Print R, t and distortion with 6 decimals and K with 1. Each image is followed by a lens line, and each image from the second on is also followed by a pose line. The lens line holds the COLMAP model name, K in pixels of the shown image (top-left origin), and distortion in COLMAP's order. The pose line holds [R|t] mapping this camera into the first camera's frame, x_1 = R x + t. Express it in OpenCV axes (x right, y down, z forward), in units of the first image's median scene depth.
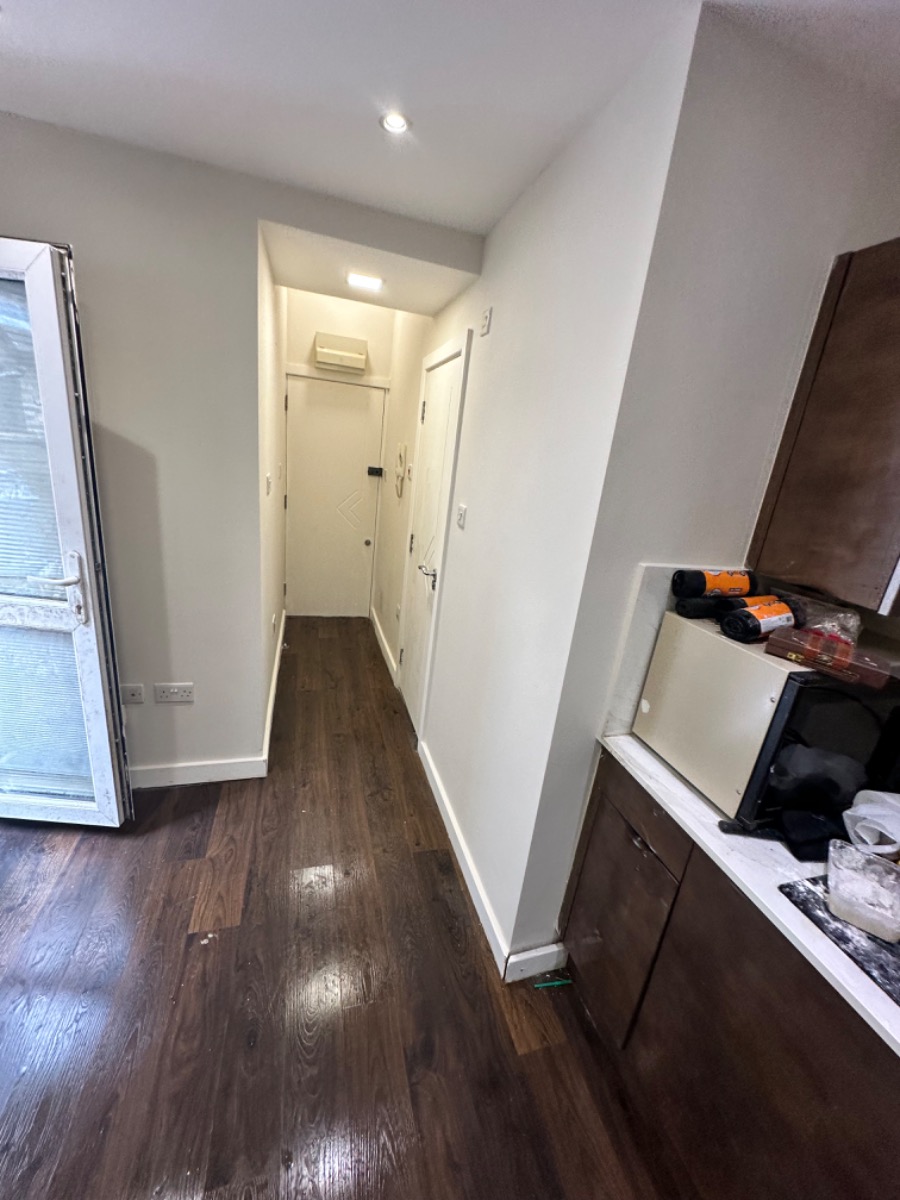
lens RADIAL K [[476.8, 0, 448.8], [0, 476.8, 601.1], [0, 0, 1]] dist [0.000036, -0.000022]
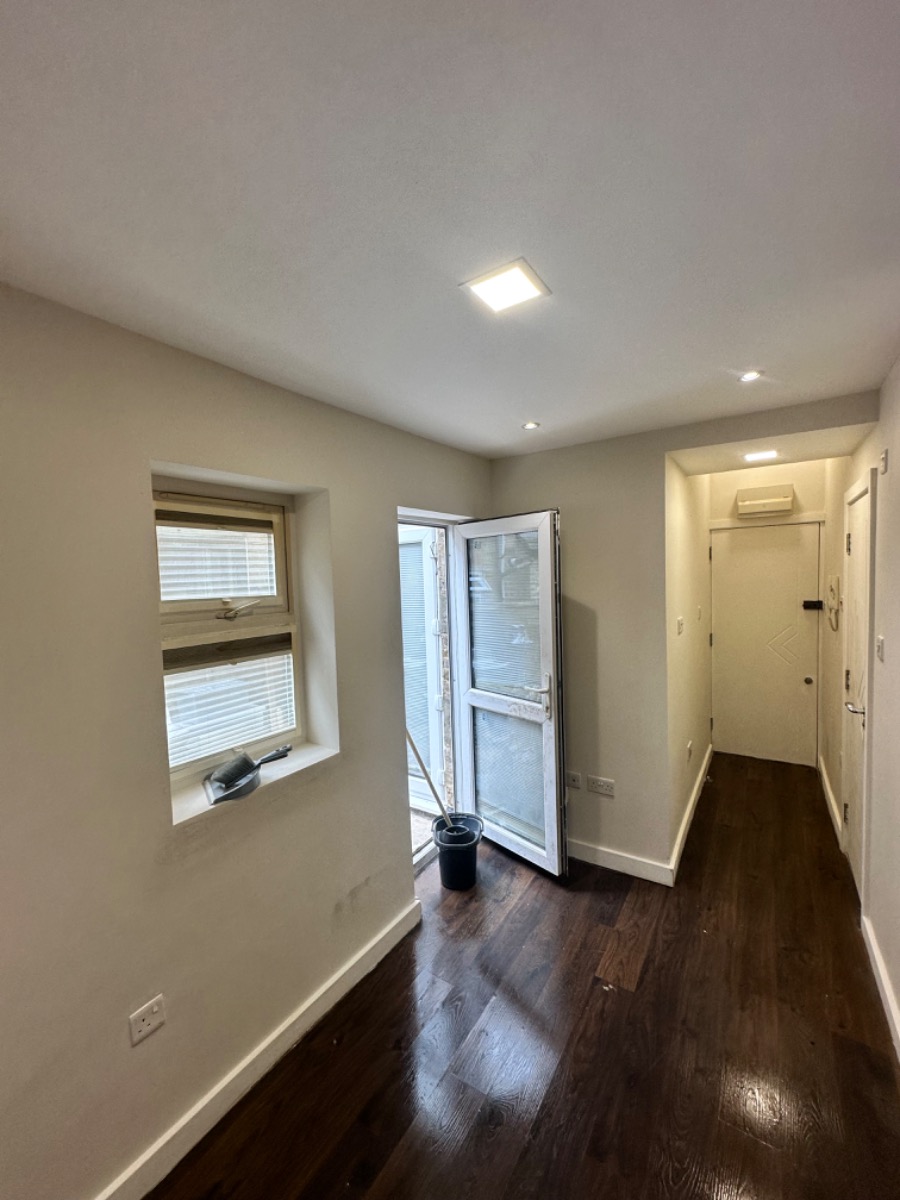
lens RADIAL K [[476.8, 0, 448.8], [0, 476.8, 601.1], [0, 0, 1]] dist [0.000036, -0.000022]
pose [[0.643138, -0.093636, -0.760004, 0.231683], [-0.128250, 0.965305, -0.227459, 0.064435], [0.754934, 0.243758, 0.608815, -0.275483]]
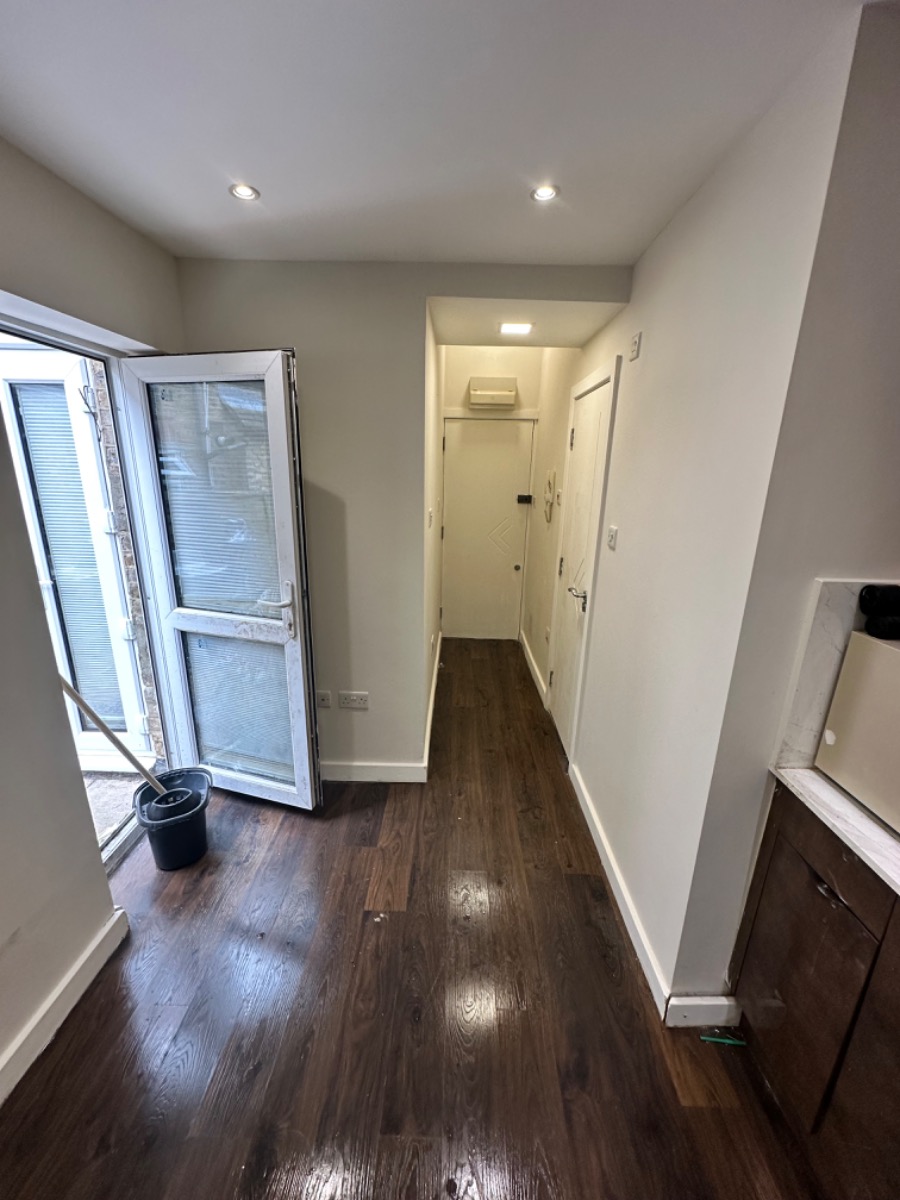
lens RADIAL K [[476.8, 0, 448.8], [0, 476.8, 601.1], [0, 0, 1]] dist [0.000036, -0.000022]
pose [[0.952948, -0.009560, -0.302983, 0.002121], [-0.006434, 0.998639, -0.051748, 0.011152], [0.303065, 0.051263, 0.951590, -0.061583]]
